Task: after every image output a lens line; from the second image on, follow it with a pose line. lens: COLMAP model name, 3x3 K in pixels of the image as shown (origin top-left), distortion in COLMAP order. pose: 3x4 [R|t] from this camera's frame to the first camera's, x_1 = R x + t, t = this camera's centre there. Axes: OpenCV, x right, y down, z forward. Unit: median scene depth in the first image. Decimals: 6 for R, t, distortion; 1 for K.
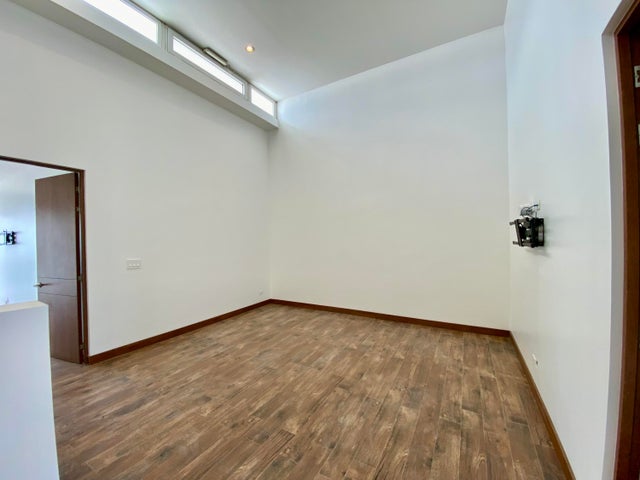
lens RADIAL K [[256.5, 0, 319.0], [0, 256.5, 240.2], [0, 0, 1]] dist [0.017468, -0.018265]
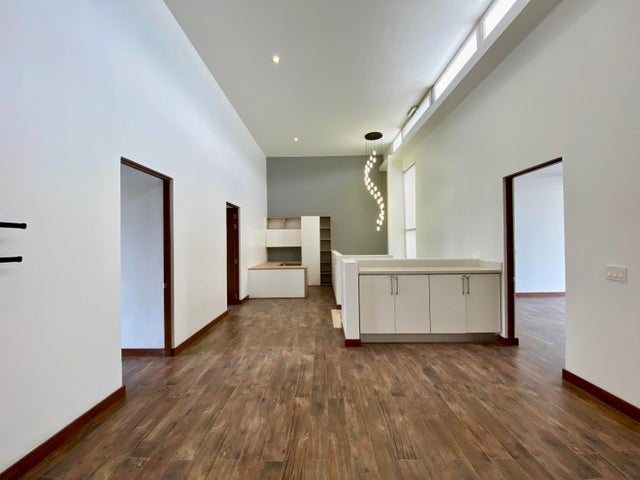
lens RADIAL K [[256.5, 0, 319.0], [0, 256.5, 240.2], [0, 0, 1]] dist [0.017468, -0.018265]
pose [[-0.872243, 0.024607, -0.488453, 0.349349], [0.025673, 0.999660, 0.004515, -0.017521], [0.488398, -0.008602, -0.872578, 1.869069]]
